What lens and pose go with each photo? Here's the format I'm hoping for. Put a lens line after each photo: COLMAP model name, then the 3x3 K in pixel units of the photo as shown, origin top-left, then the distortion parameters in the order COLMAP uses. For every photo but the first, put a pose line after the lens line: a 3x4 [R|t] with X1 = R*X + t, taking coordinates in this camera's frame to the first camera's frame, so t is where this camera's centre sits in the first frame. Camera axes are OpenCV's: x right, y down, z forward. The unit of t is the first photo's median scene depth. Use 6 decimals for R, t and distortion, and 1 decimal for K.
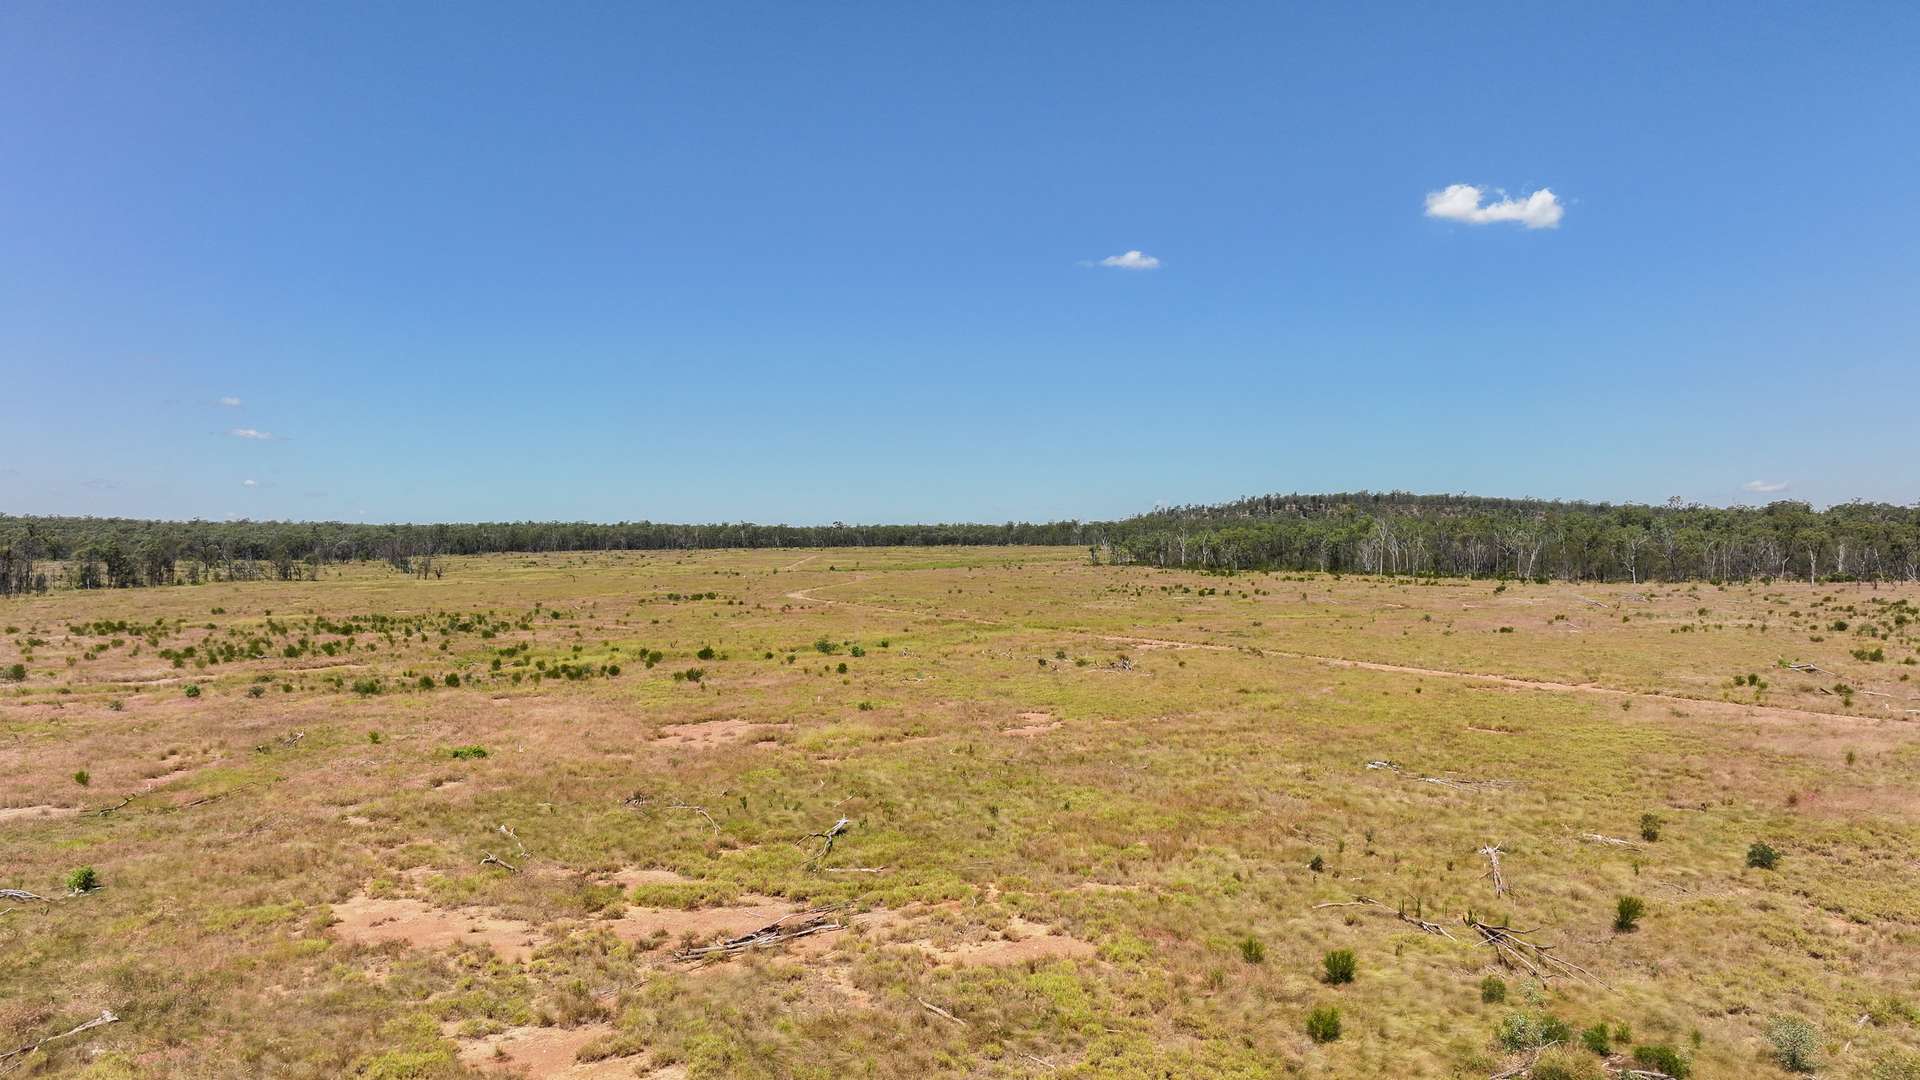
lens RADIAL K [[1357.9, 0, 963.2], [0, 1357.9, 554.3], [0, 0, 1]] dist [-0.005491, 0.012889]
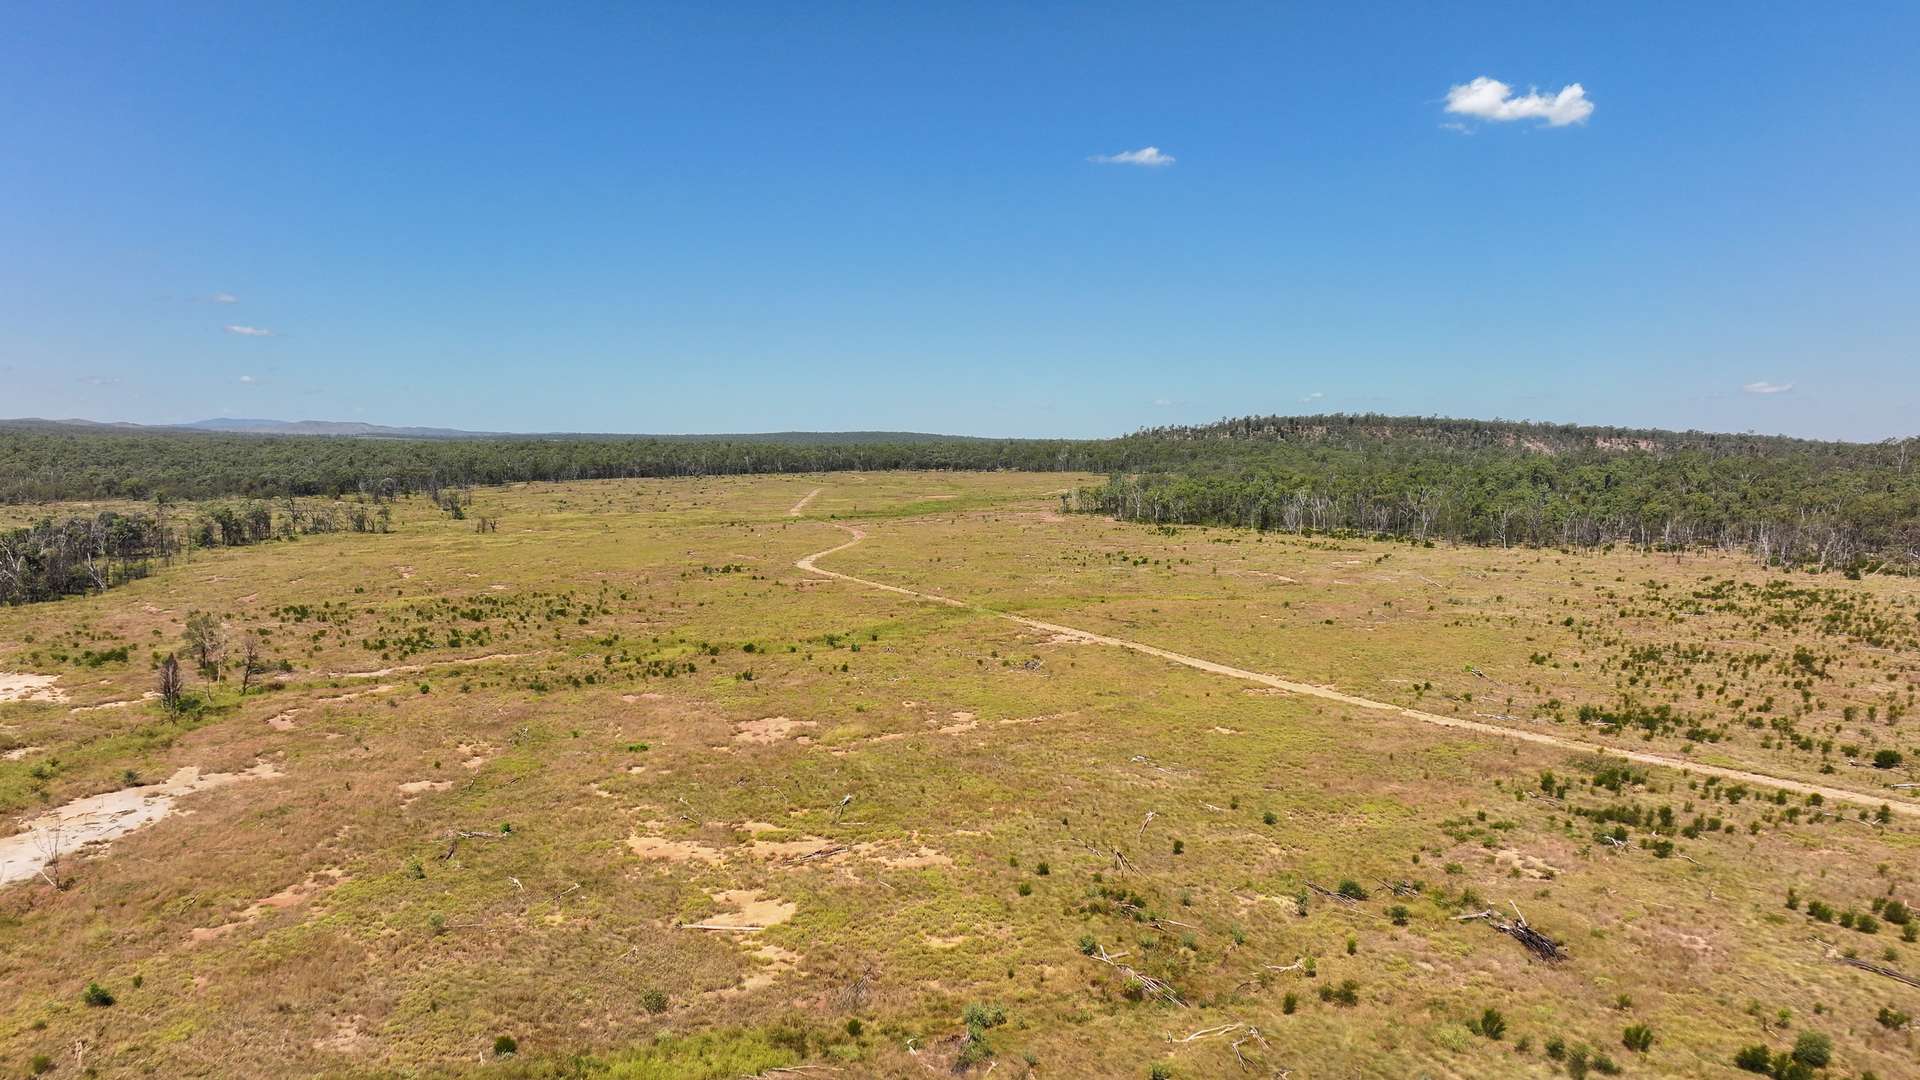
lens RADIAL K [[1357.9, 0, 956.1], [0, 1357.9, 527.4], [0, 0, 1]] dist [-0.005491, 0.012889]
pose [[0.999992, 0.001169, -0.003770, 0.096251], [-0.000961, 0.998508, 0.054599, -0.377975], [0.003828, -0.054595, 0.998501, -1.204094]]
